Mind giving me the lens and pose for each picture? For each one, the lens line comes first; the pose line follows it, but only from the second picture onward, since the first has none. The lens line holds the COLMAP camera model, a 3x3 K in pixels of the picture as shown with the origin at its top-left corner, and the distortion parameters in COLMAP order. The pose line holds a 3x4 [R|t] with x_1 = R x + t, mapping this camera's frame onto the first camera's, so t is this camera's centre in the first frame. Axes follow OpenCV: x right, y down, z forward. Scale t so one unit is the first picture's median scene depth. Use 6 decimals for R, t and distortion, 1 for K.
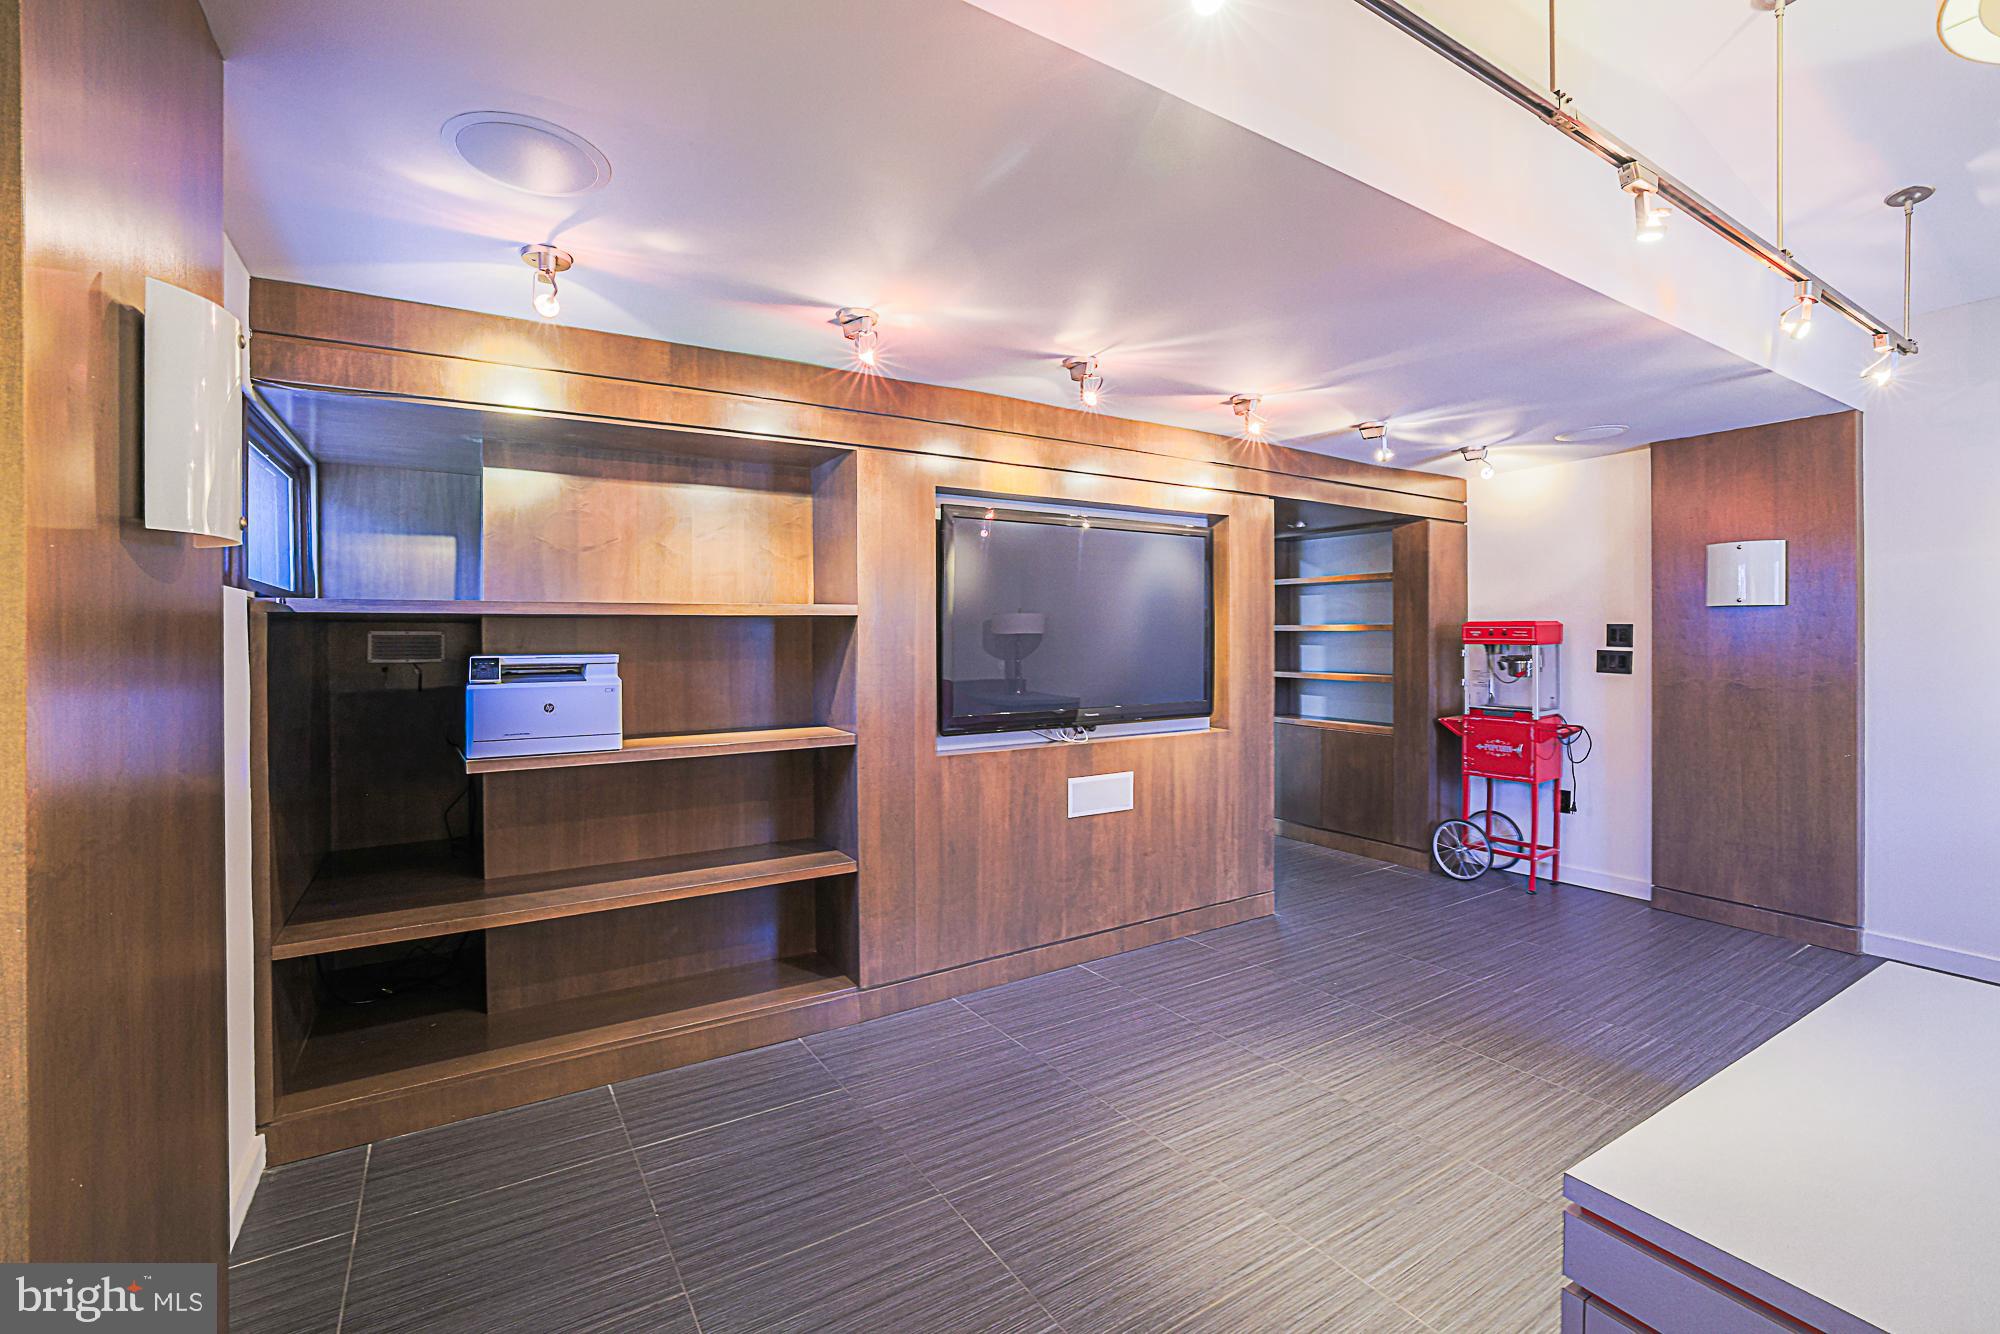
lens RADIAL K [[865.2, 0, 988.3], [0, 865.2, 645.3], [0, 0, 1]] dist [-0.025701, 0.005367]
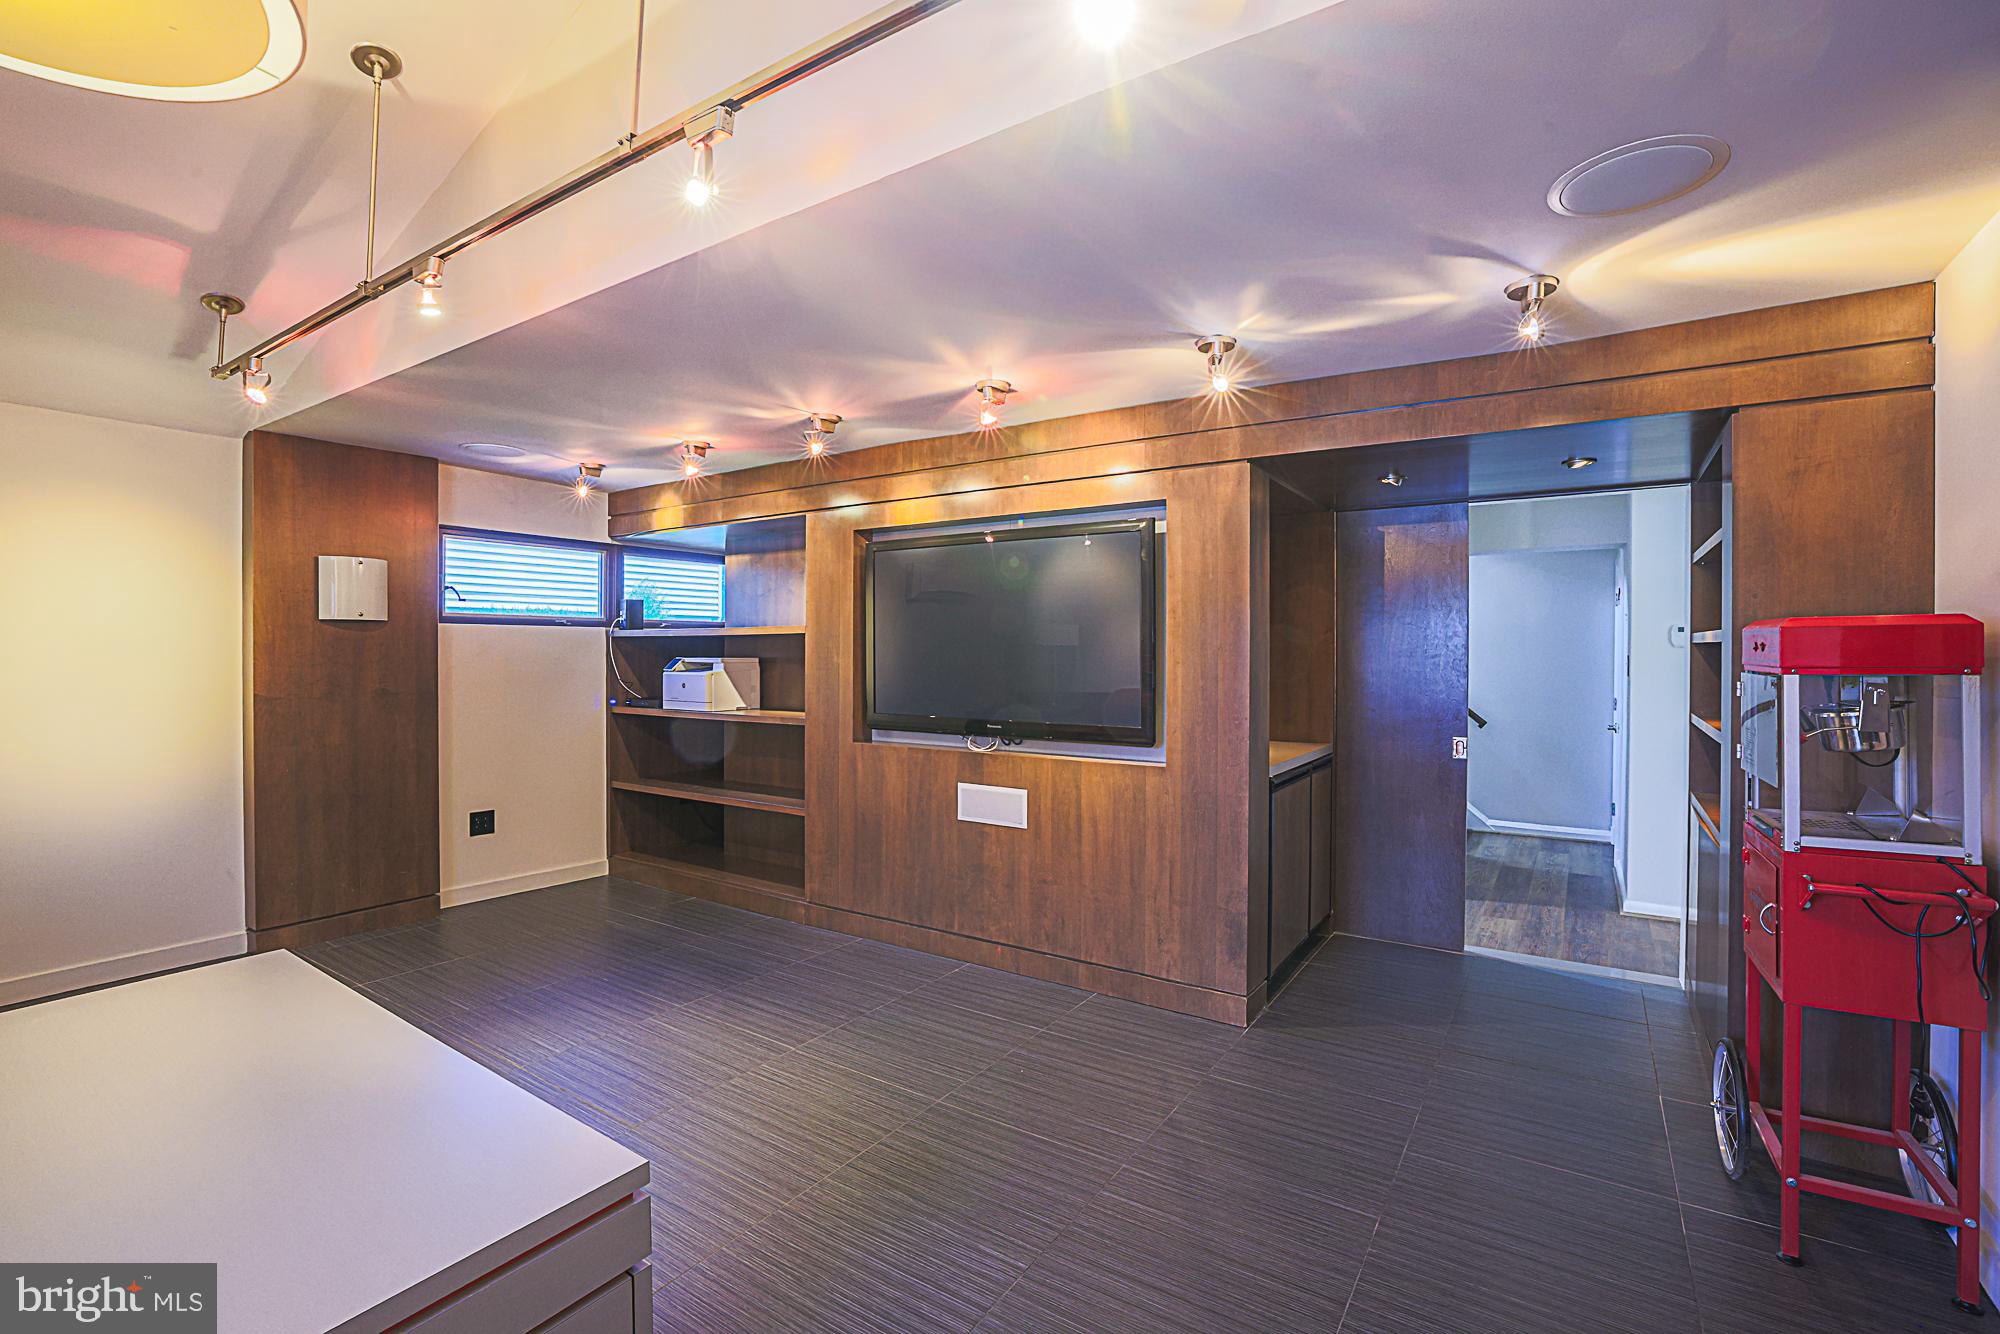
lens RADIAL K [[865.2, 0, 988.1], [0, 865.2, 659.0], [0, 0, 1]] dist [-0.025701, 0.005367]
pose [[0.417984, 0.013434, -0.908355, 1.065666], [-0.012457, 0.999881, 0.009055, -0.007676], [0.908369, 0.007531, 0.418102, 0.584268]]
